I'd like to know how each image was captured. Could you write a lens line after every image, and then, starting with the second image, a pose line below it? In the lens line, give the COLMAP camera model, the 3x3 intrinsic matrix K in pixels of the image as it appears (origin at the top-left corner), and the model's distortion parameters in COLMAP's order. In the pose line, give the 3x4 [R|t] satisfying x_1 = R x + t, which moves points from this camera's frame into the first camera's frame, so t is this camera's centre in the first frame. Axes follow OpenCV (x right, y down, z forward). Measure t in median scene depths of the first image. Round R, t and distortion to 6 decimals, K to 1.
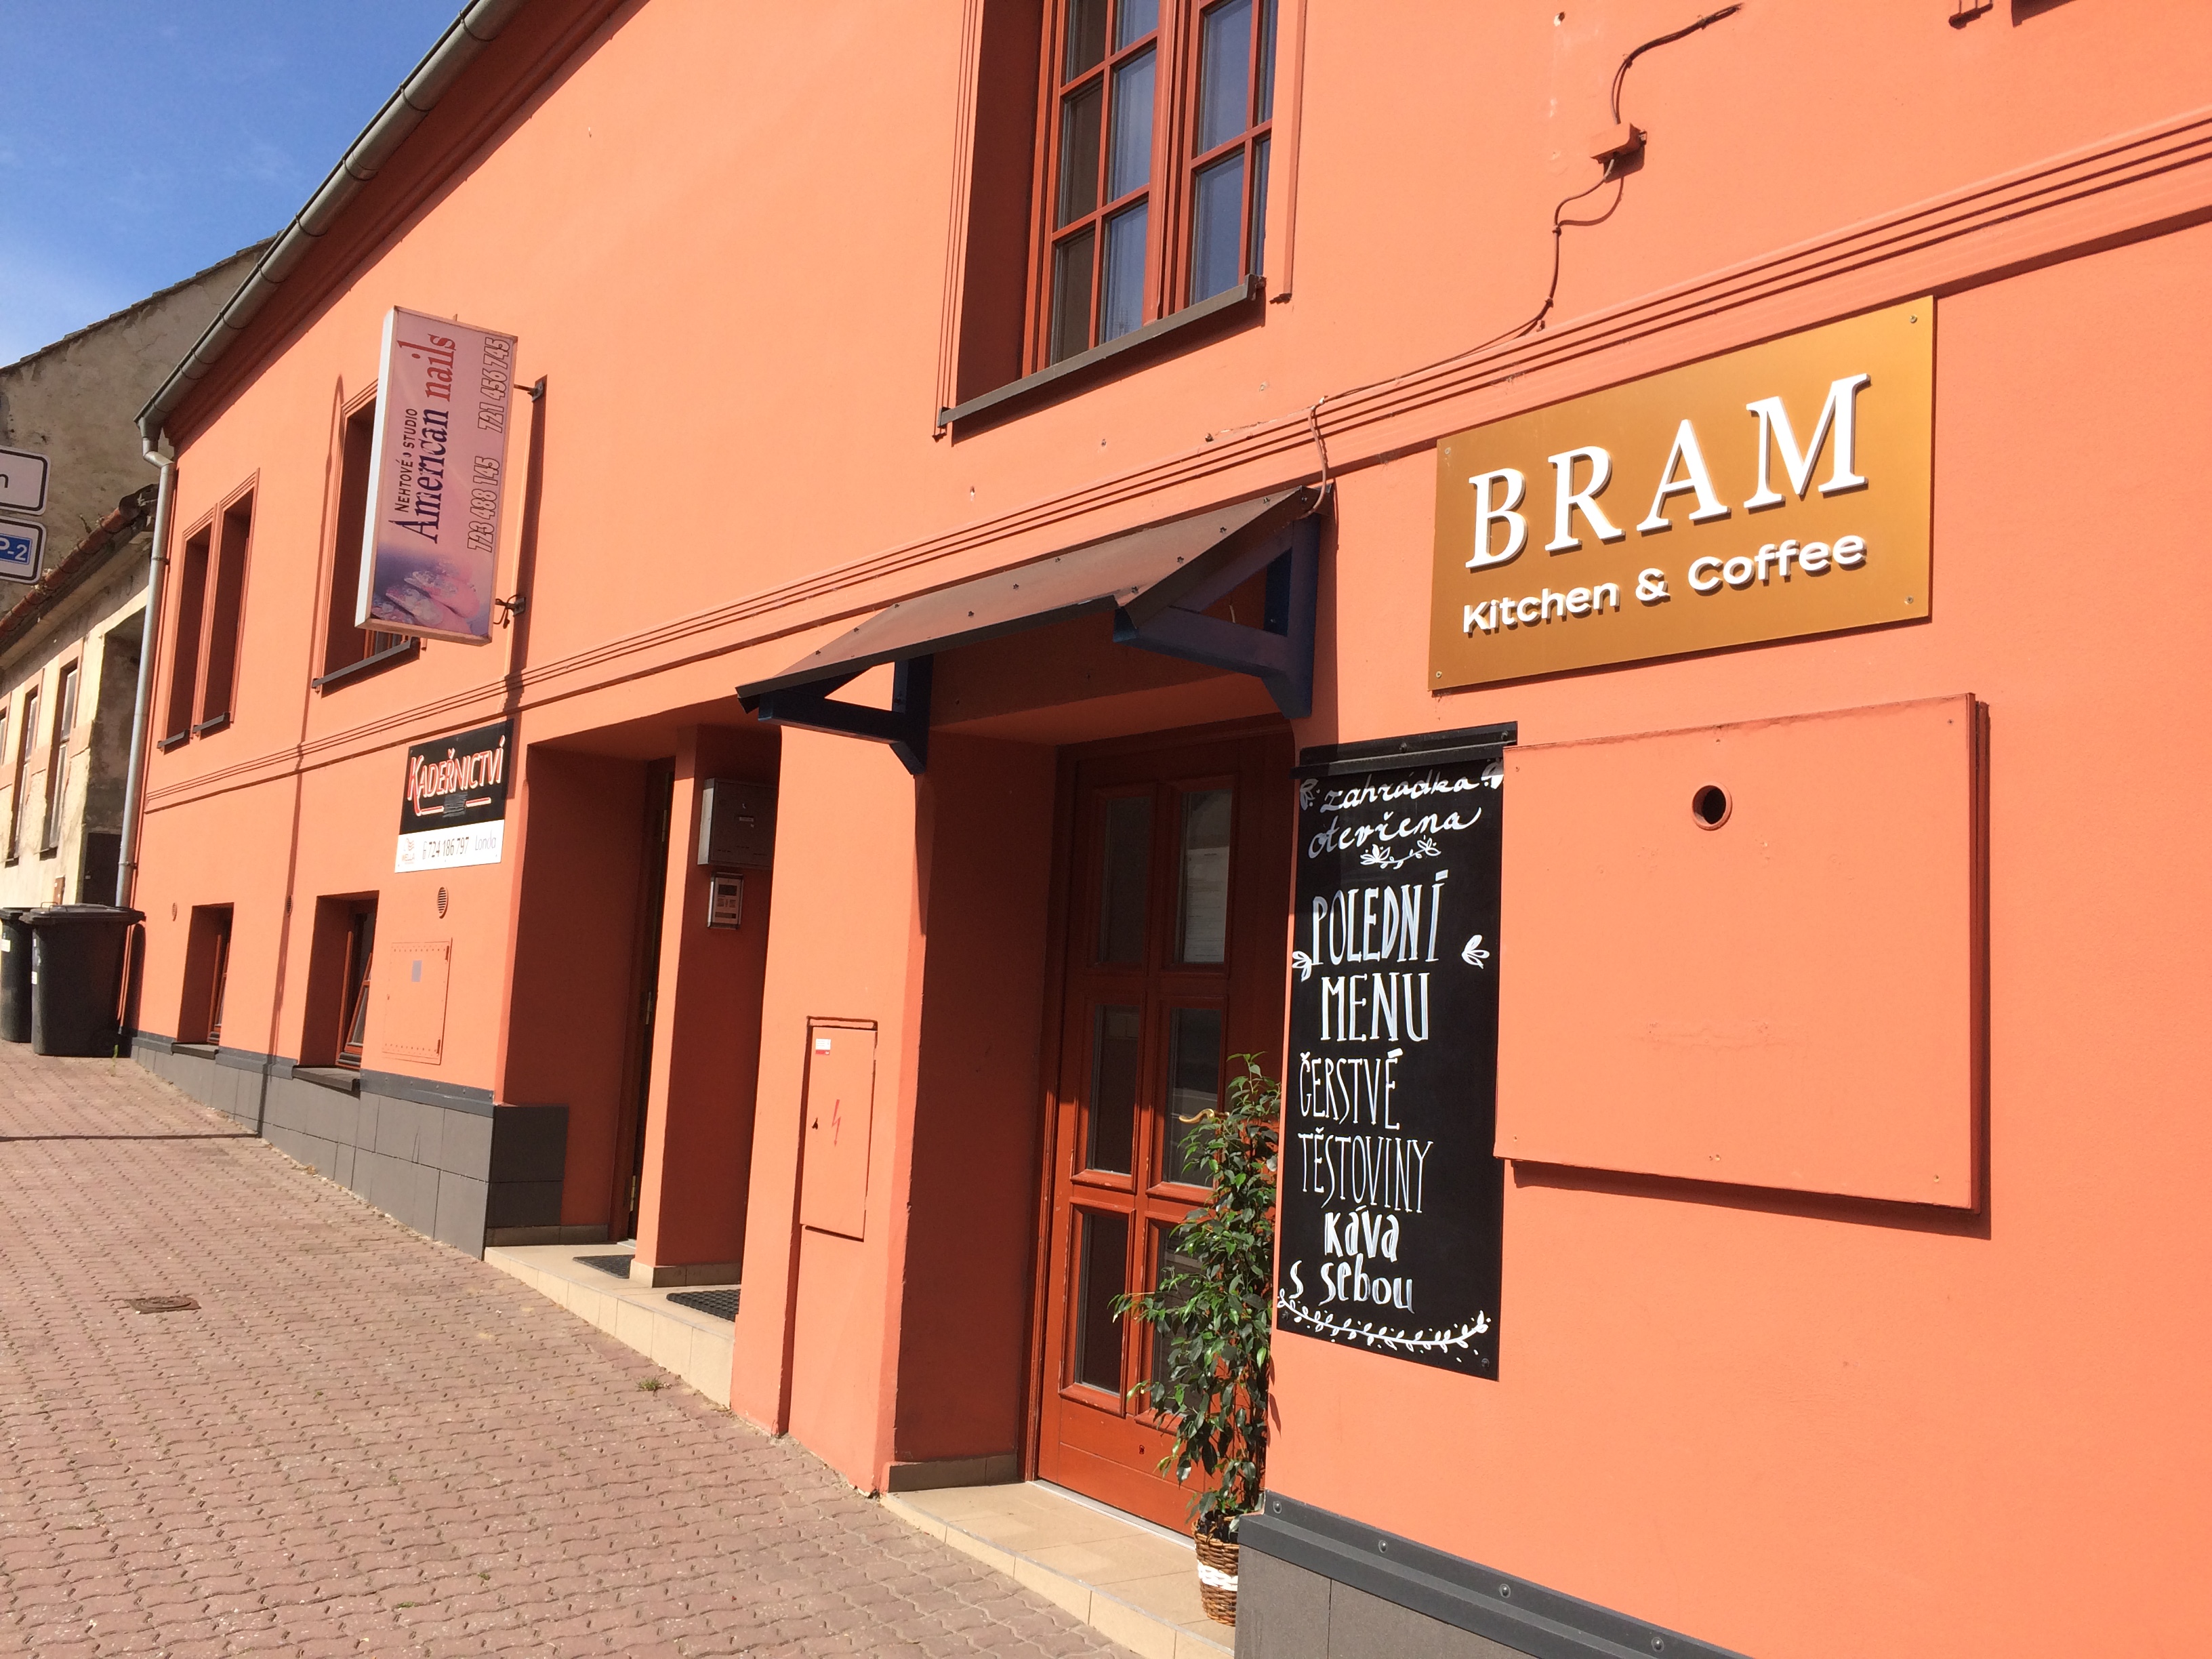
lens RADIAL K [[1869.4, 0, 1110.0], [0, 1869.4, 814.9], [0, 0, 1]] dist [0.027883, 0.007544]
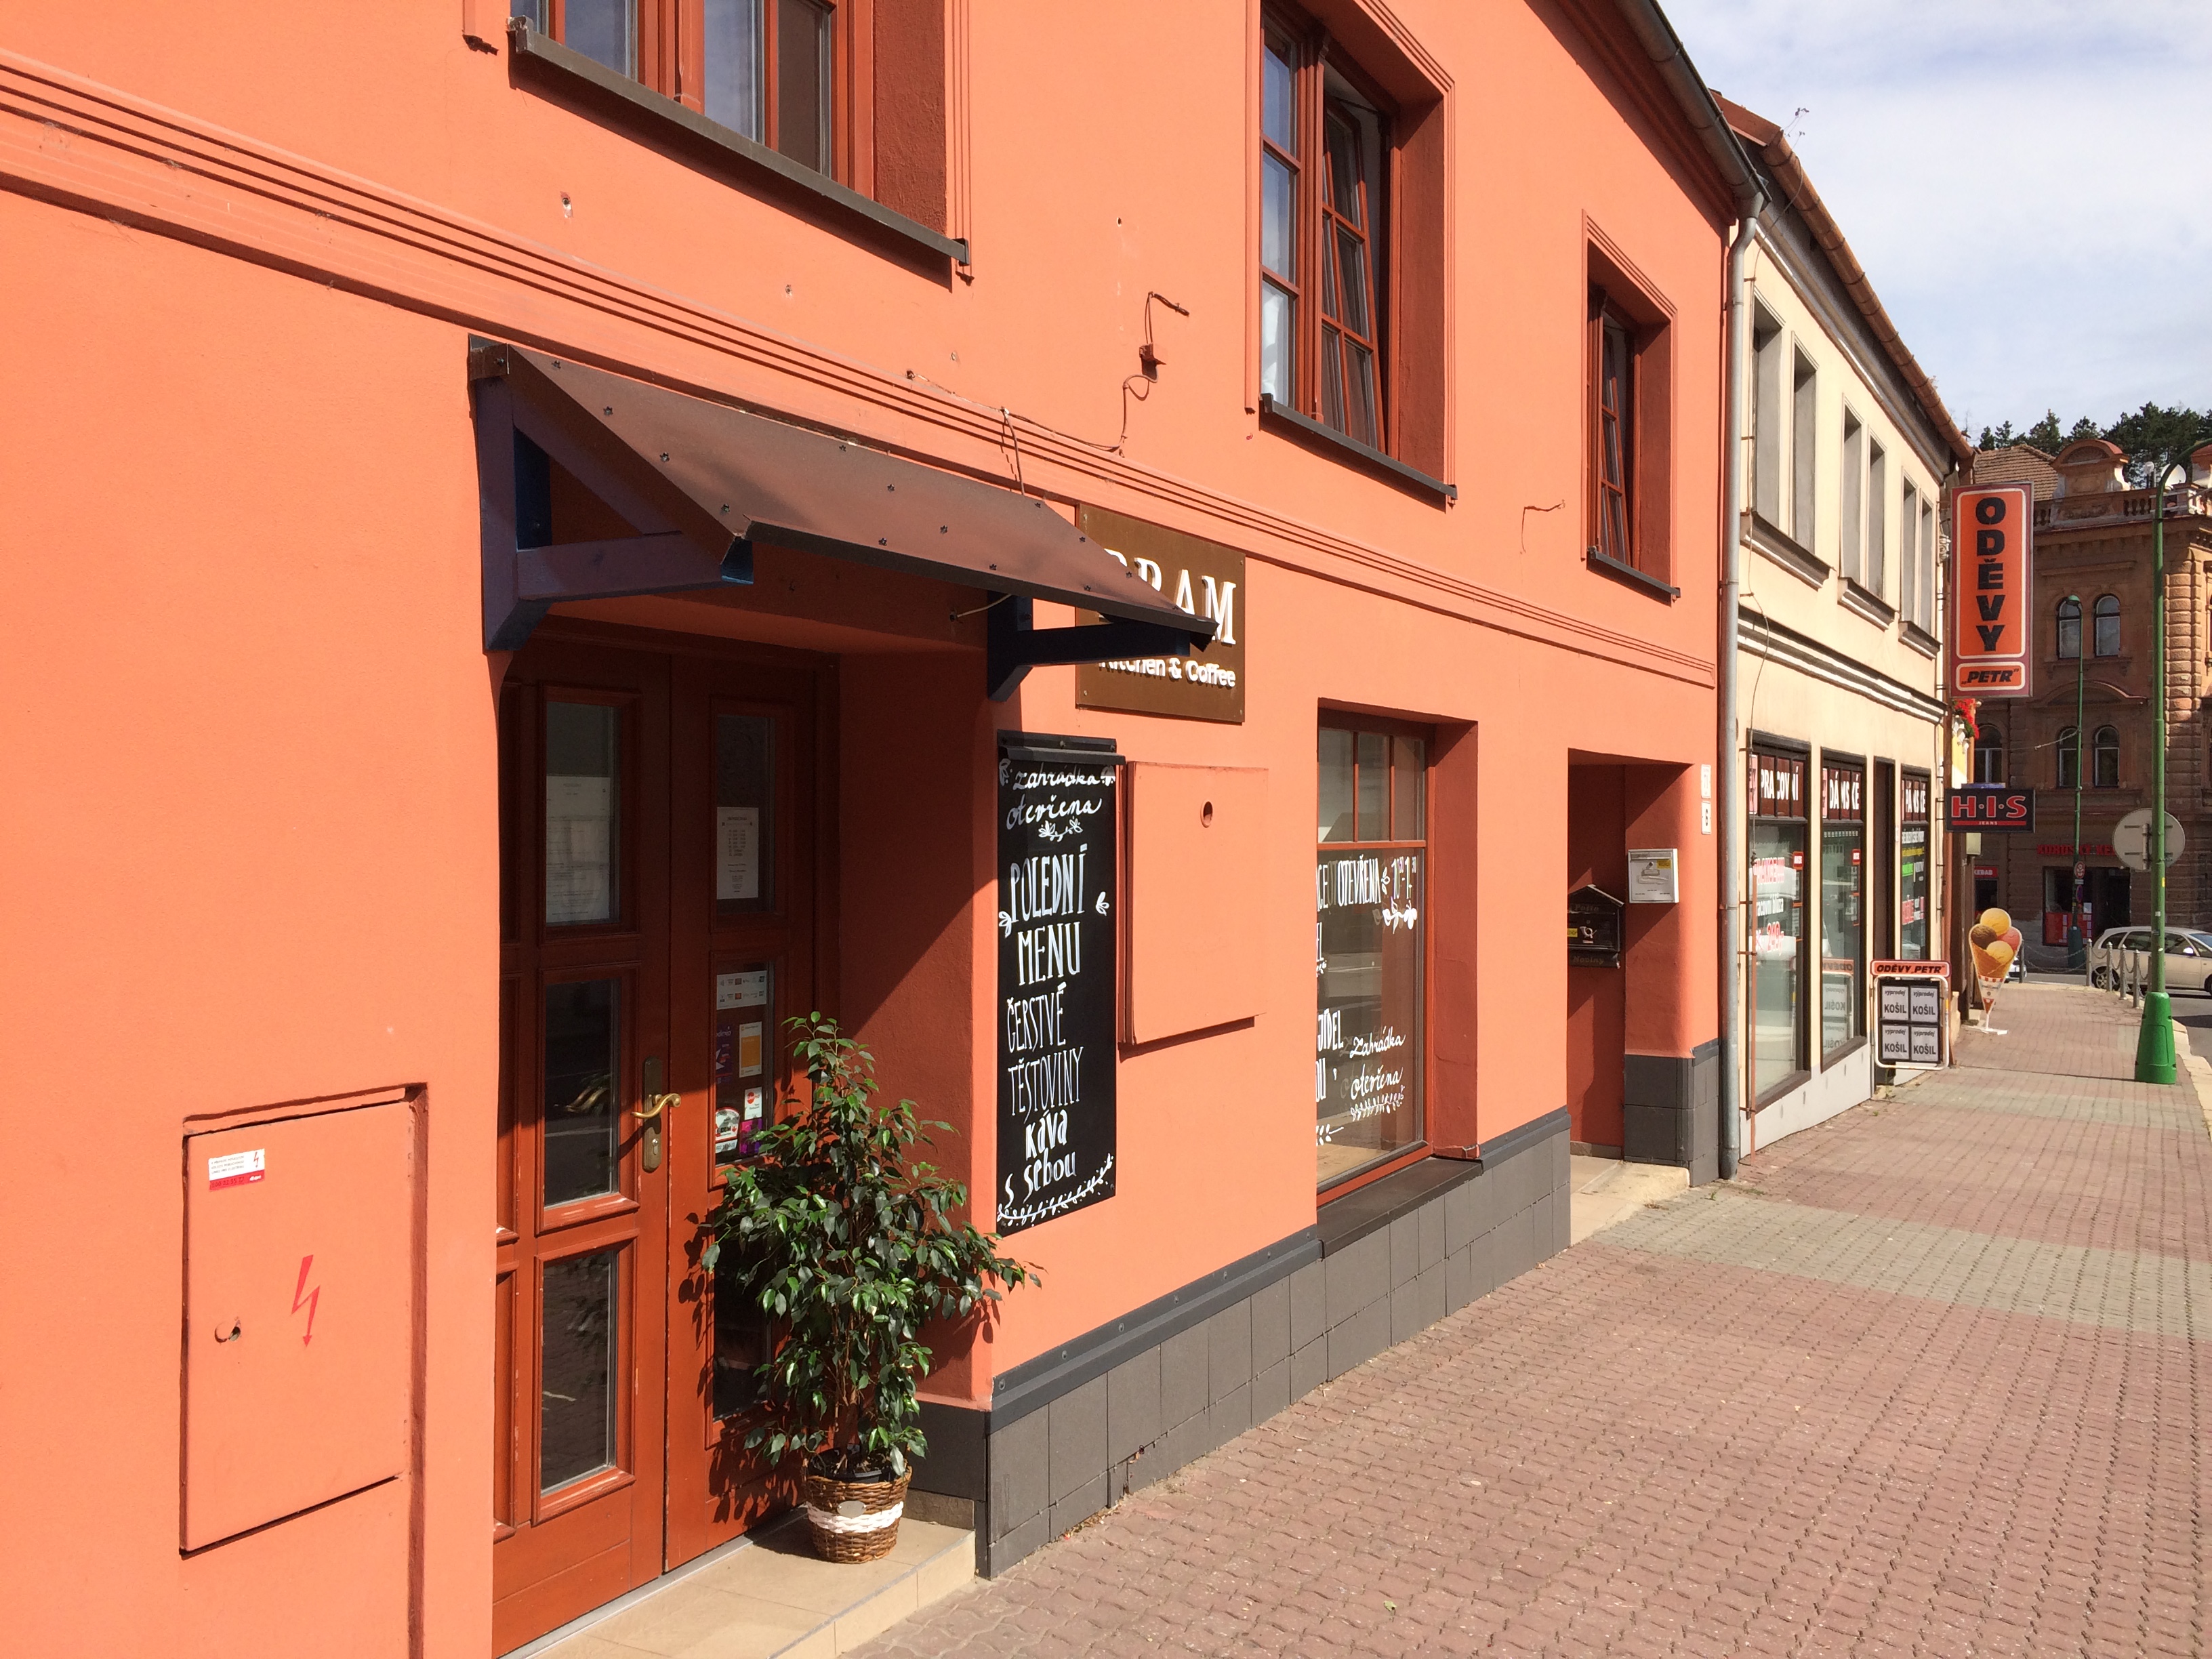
lens RADIAL K [[1869.4, 0, 1107.6], [0, 1869.4, 844.0], [0, 0, 1]] dist [0.027883, 0.007544]
pose [[-0.411404, -0.055963, 0.909733, -1.001687], [-0.117366, 0.993056, 0.008013, 0.016586], [-0.903865, -0.103475, -0.415116, 1.488331]]
